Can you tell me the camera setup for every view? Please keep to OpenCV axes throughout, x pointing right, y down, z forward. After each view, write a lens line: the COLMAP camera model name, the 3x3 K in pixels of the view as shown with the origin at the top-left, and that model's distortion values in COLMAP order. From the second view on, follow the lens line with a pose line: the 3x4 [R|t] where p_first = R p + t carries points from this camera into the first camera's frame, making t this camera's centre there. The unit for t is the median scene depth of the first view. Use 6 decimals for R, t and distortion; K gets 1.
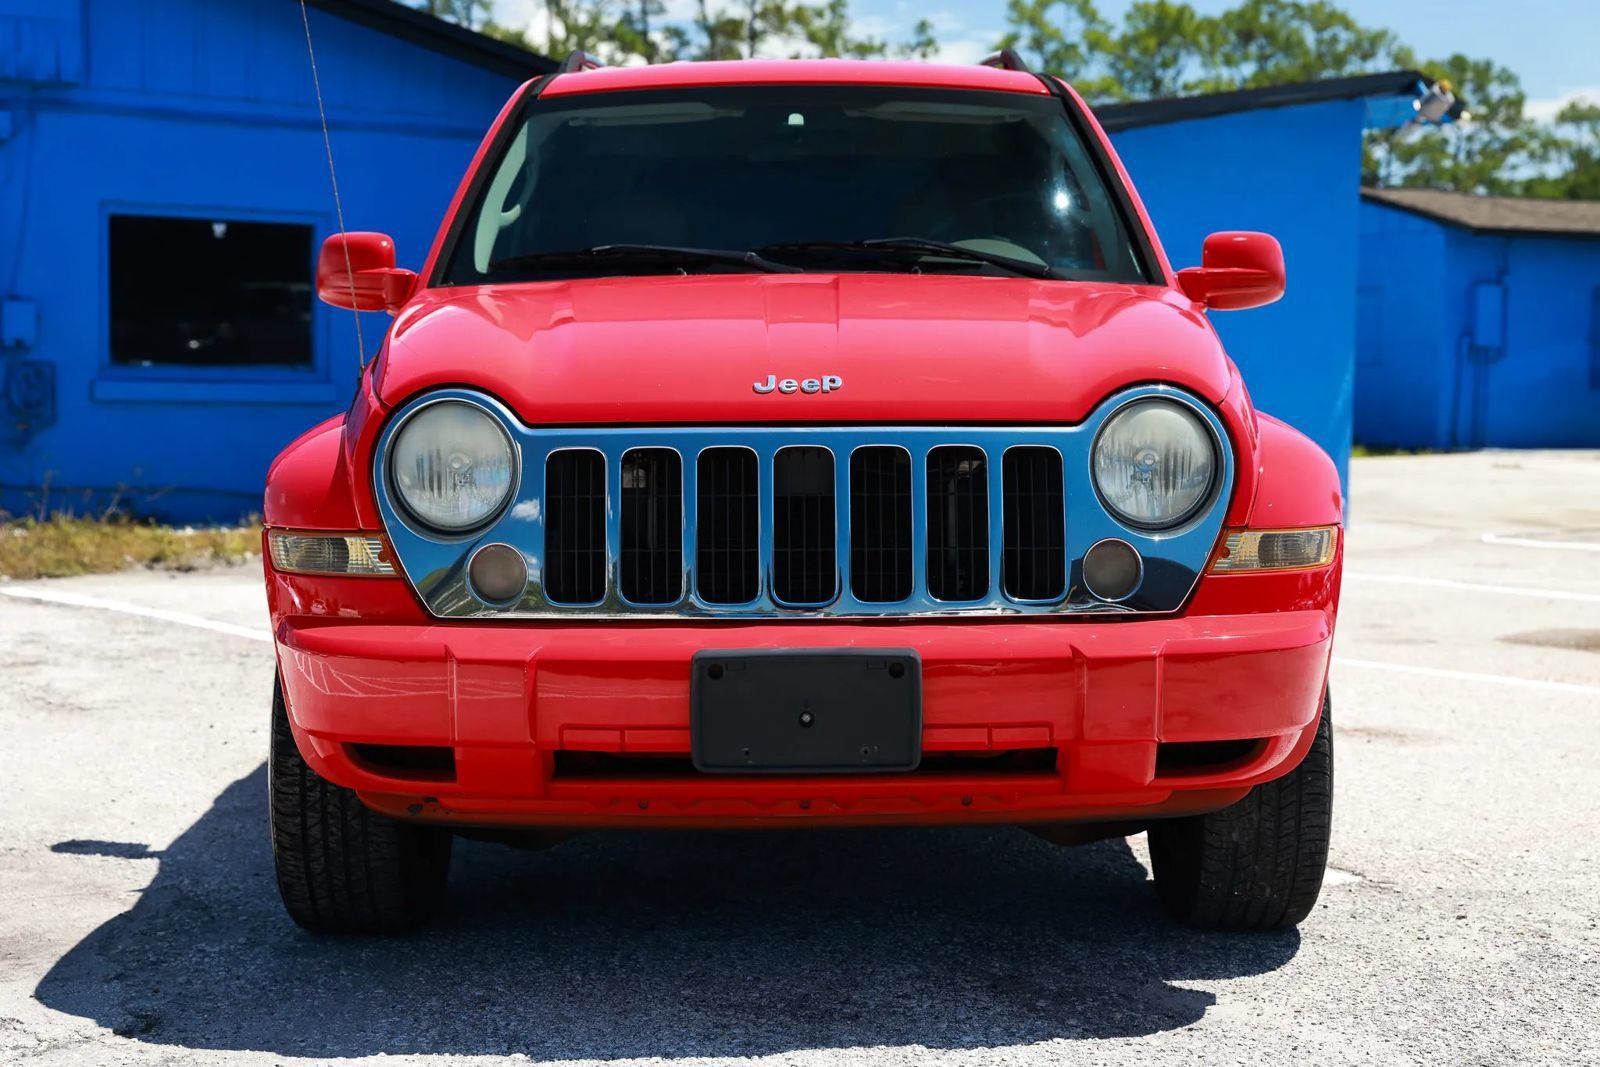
lens RADIAL K [[2800.8, 0, 767.1], [0, 2800.8, 481.6], [0, 0, 1]] dist [0.125128, 0.029506]
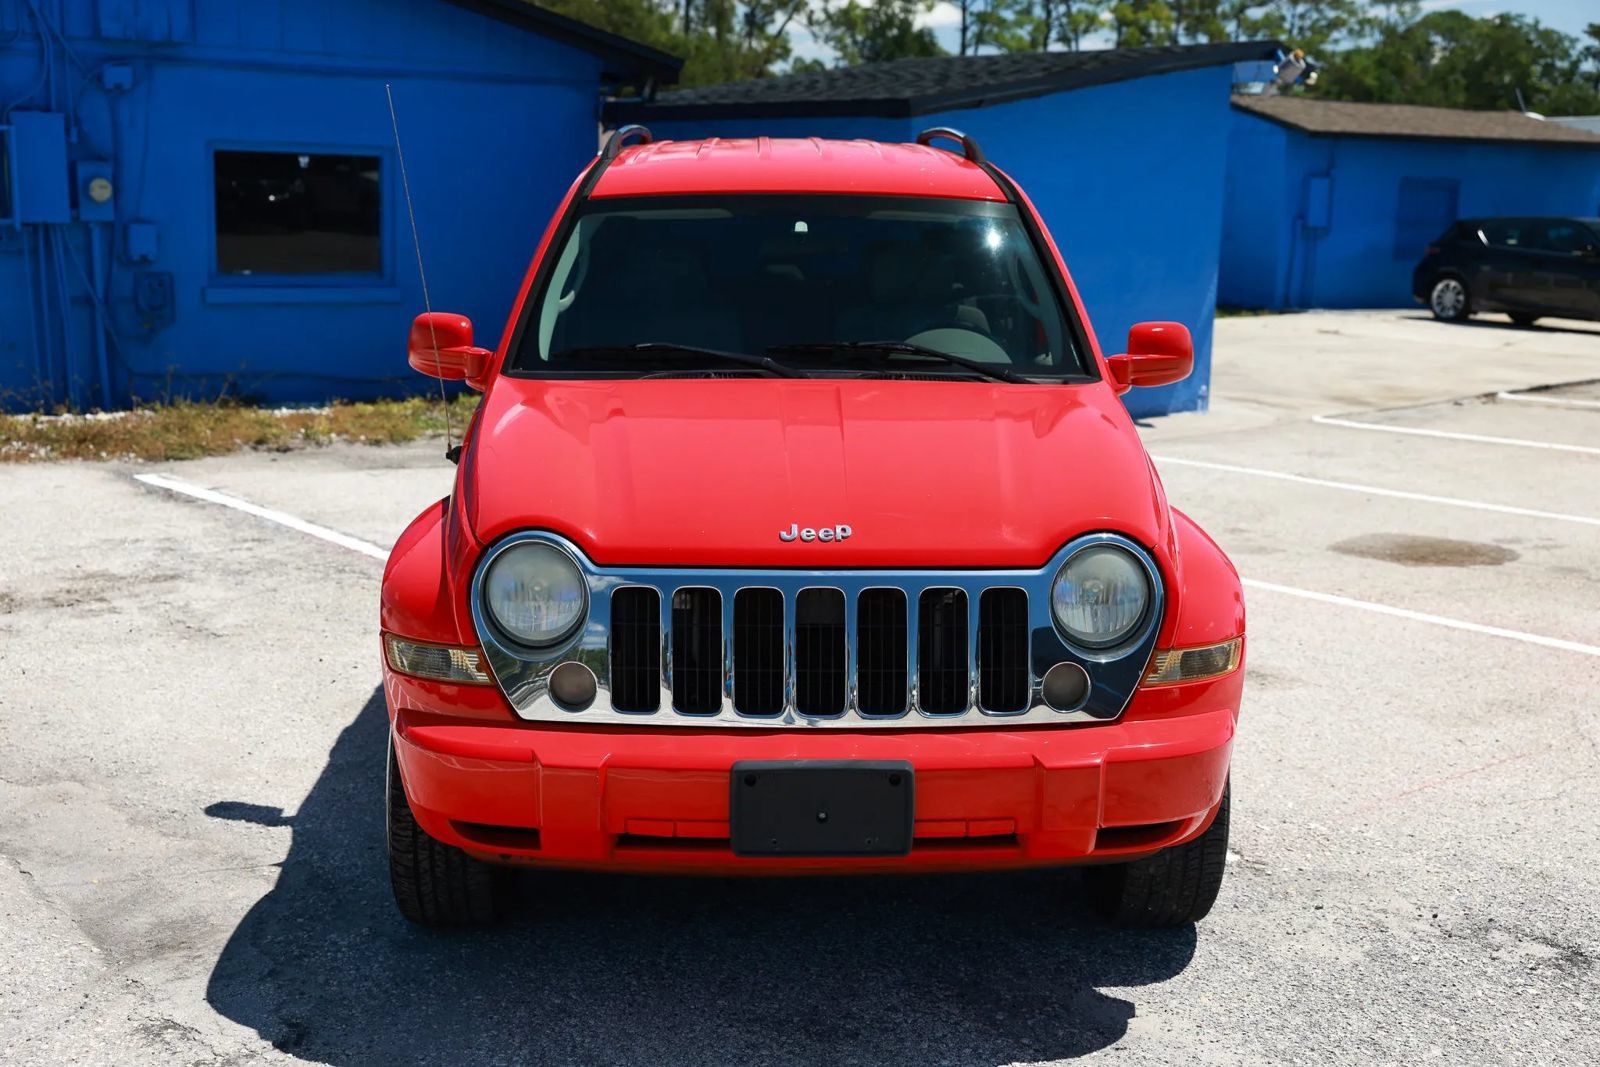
lens RADIAL K [[2222.6, 0, 789.8], [0, 2222.6, 524.7], [0, 0, 1]] dist [0.039166, 0.104307]
pose [[0.999508, 0.007847, 0.030367, -0.026739], [-0.011739, 0.991418, 0.130200, -0.146830], [-0.029085, -0.130492, 0.991023, 0.026210]]
